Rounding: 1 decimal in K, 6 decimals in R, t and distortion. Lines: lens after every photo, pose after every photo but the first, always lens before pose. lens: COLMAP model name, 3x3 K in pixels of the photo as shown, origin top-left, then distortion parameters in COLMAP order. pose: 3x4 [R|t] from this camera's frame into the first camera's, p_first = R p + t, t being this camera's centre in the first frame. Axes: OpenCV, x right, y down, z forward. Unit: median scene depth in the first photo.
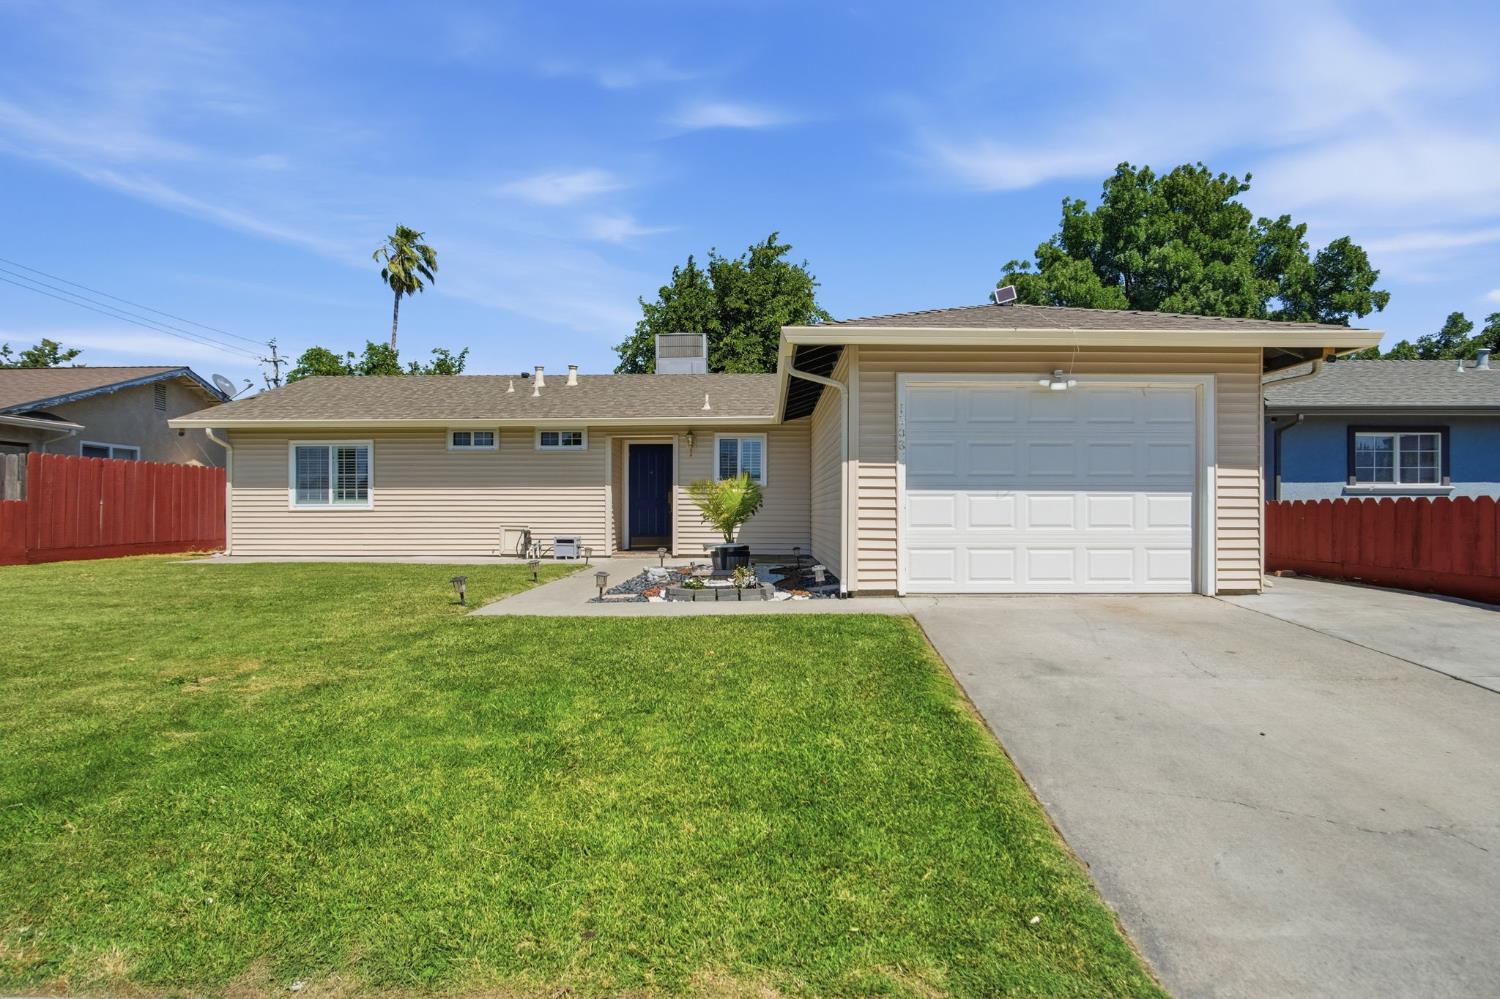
lens RADIAL K [[818.1, 0, 750.2], [0, 818.1, 506.8], [0, 0, 1]] dist [-0.028074, -0.000148]
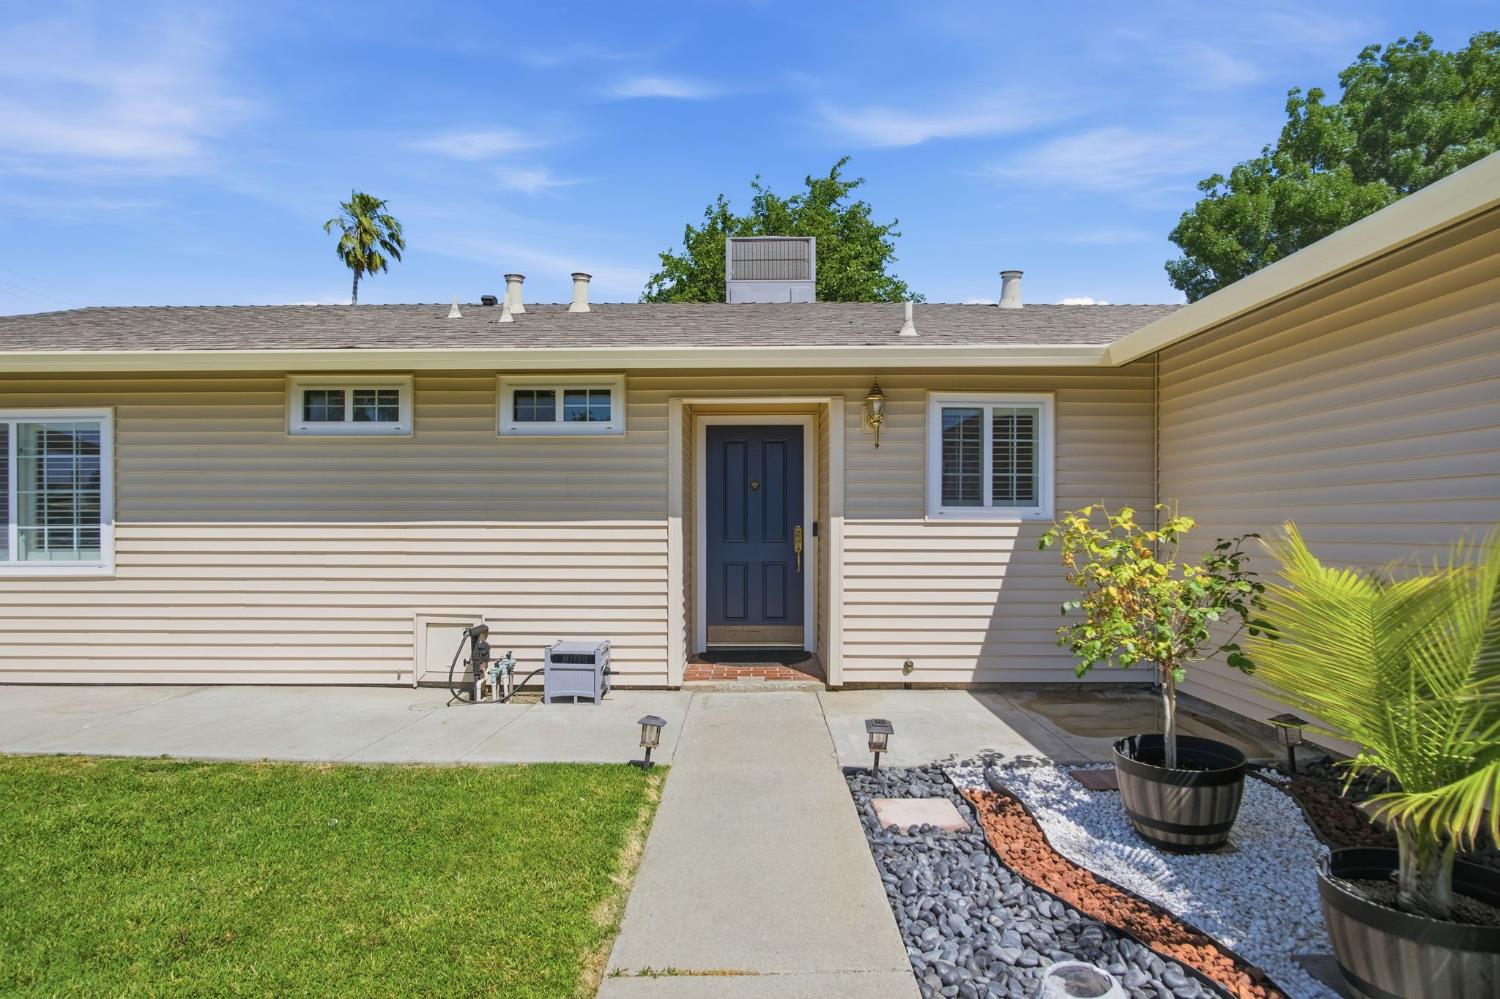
lens RADIAL K [[818.1, 0, 750.2], [0, 818.1, 506.8], [0, 0, 1]] dist [-0.028074, -0.000148]
pose [[0.999836, 0.000484, 0.018128, -0.142113], [-0.000282, 0.999938, -0.011172, -0.026724], [-0.018133, 0.011165, 0.999773, 0.578158]]
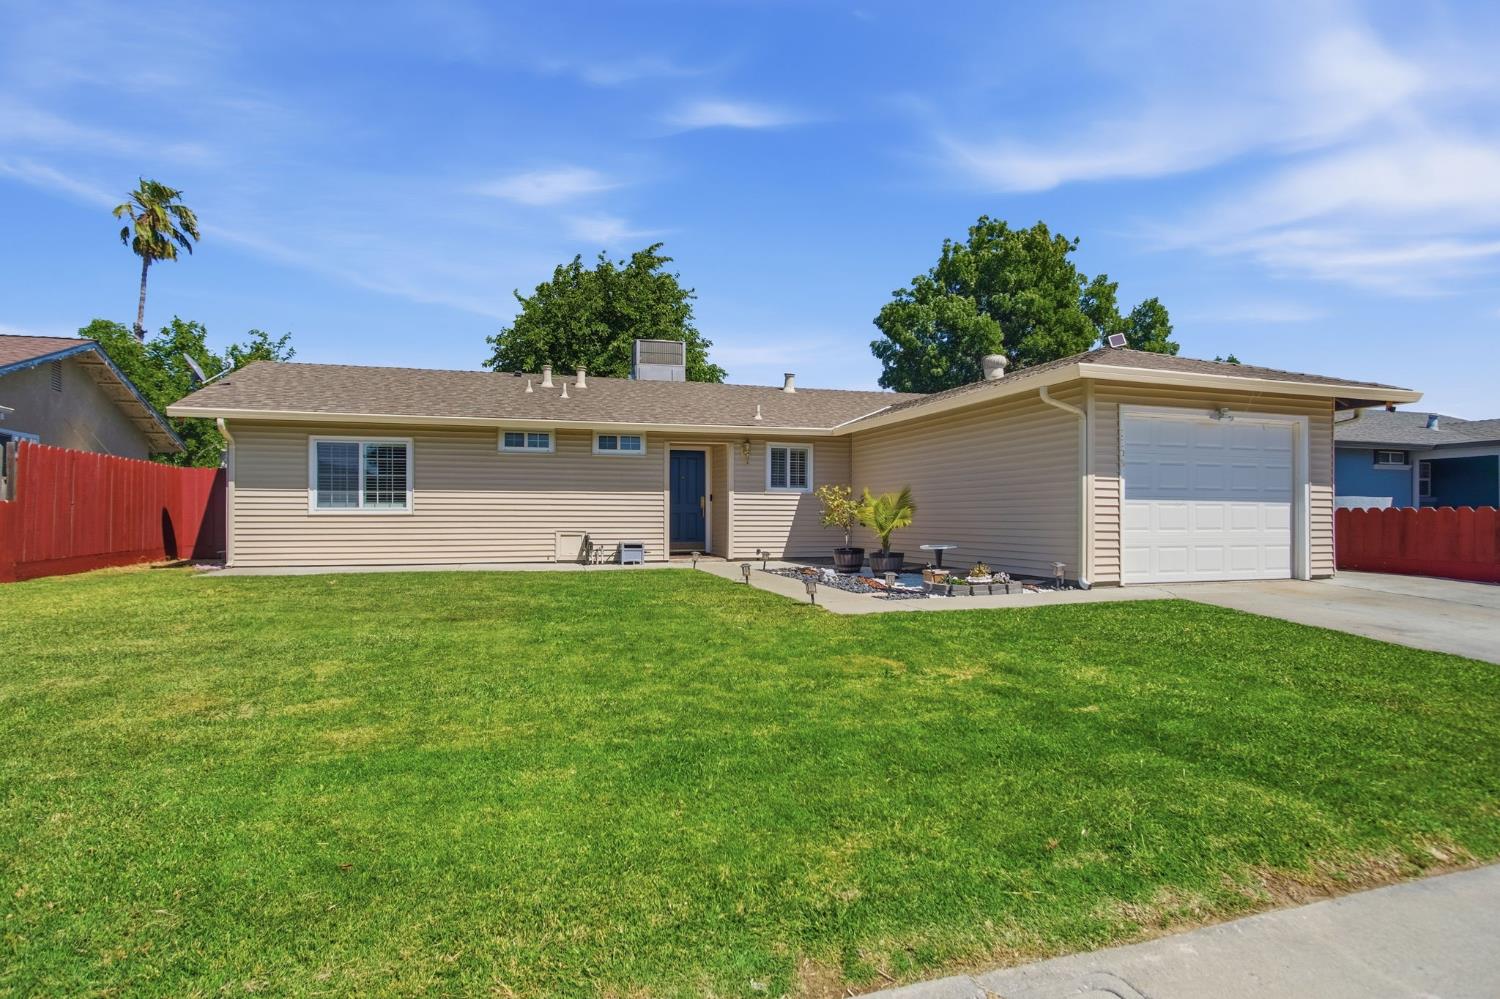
lens RADIAL K [[818.1, 0, 750.2], [0, 818.1, 506.8], [0, 0, 1]] dist [-0.028074, -0.000148]
pose [[0.948309, 0.005852, 0.317296, -0.393733], [-0.003788, 0.999967, -0.007120, 0.000556], [-0.317327, 0.005550, 0.948300, 0.011108]]
